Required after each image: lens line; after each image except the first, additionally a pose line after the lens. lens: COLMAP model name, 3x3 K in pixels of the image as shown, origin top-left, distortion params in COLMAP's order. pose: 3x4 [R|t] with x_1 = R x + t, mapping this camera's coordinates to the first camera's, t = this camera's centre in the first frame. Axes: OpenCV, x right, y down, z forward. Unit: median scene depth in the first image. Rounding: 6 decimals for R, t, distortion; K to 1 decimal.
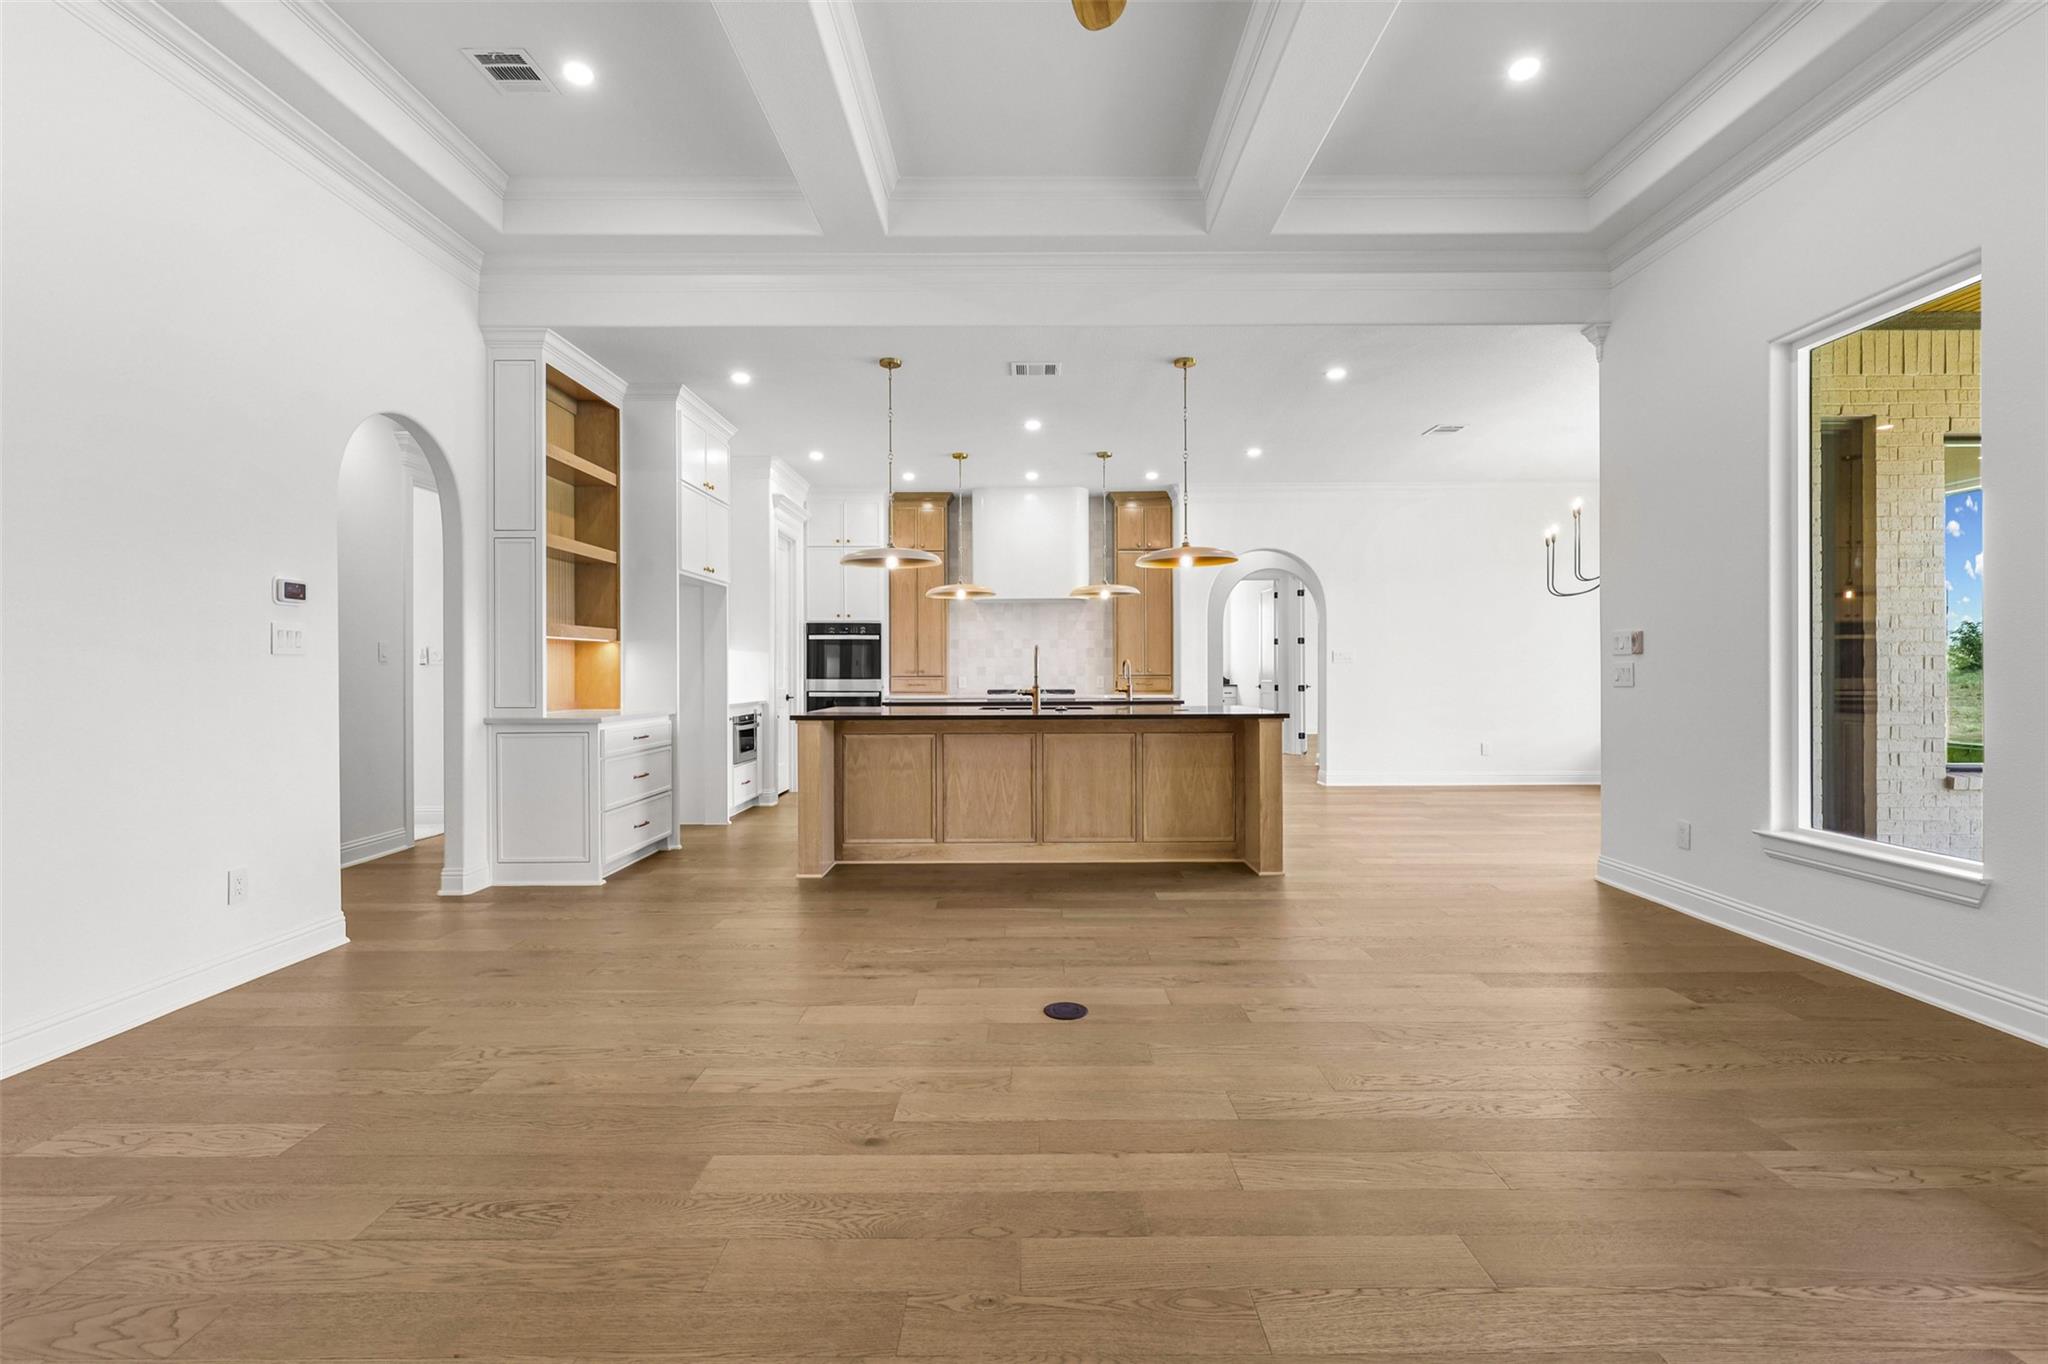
lens RADIAL K [[953.3, 0, 1025.5], [0, 953.3, 668.2], [0, 0, 1]] dist [0.000543, -0.000092]
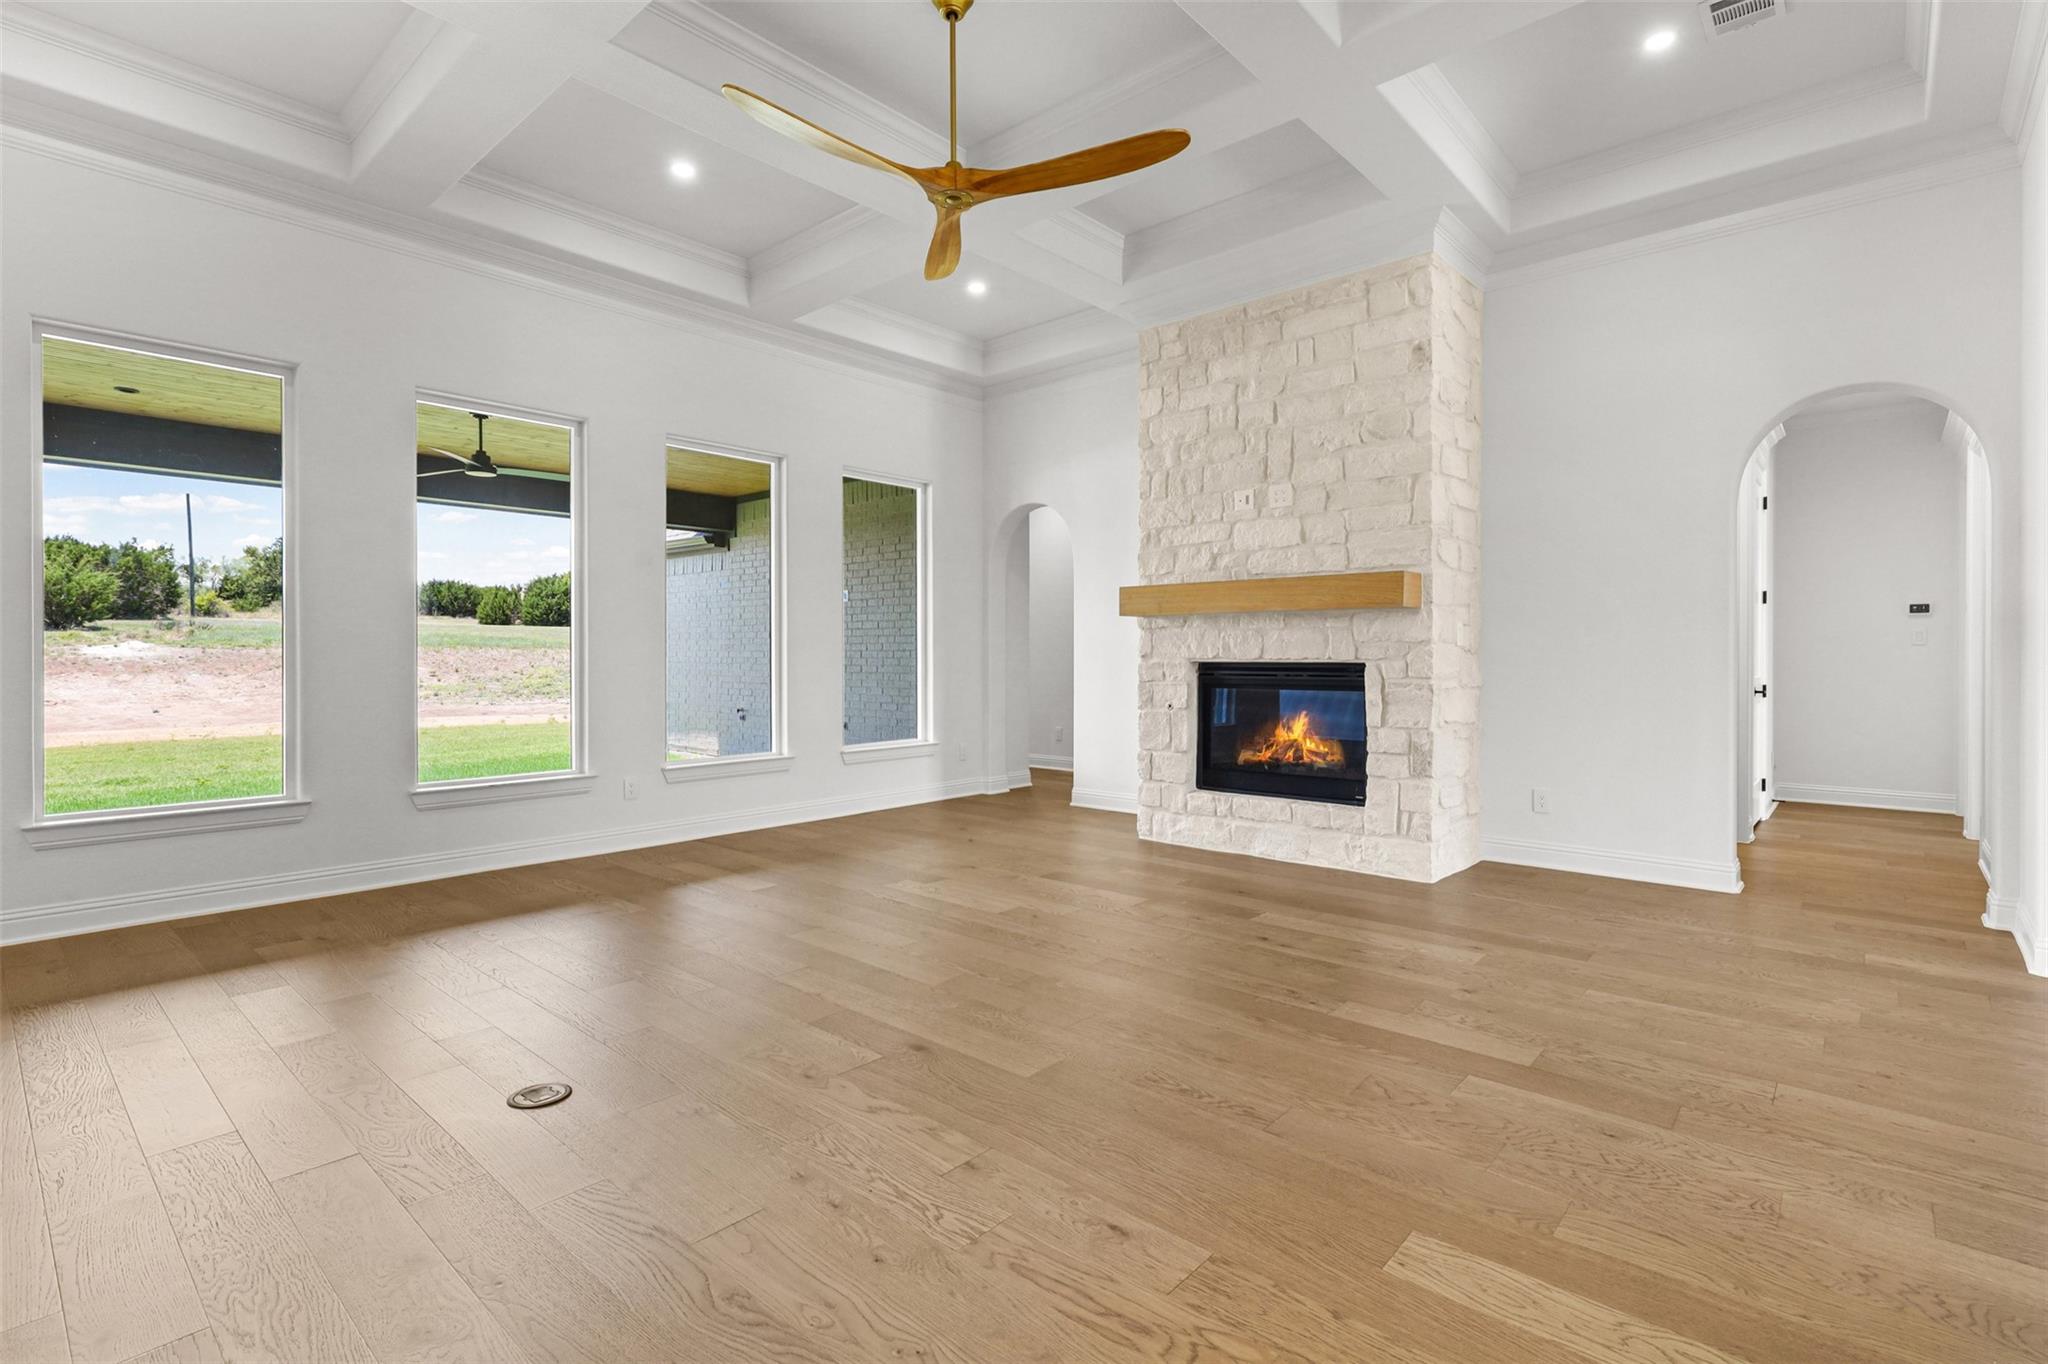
lens RADIAL K [[953.3, 0, 1025.5], [0, 953.3, 668.2], [0, 0, 1]] dist [0.000543, -0.000092]
pose [[-0.751369, -0.005234, 0.659861, -1.061659], [0.000980, 0.999959, 0.009048, 0.004286], [-0.659881, 0.007445, -0.751333, 1.822700]]
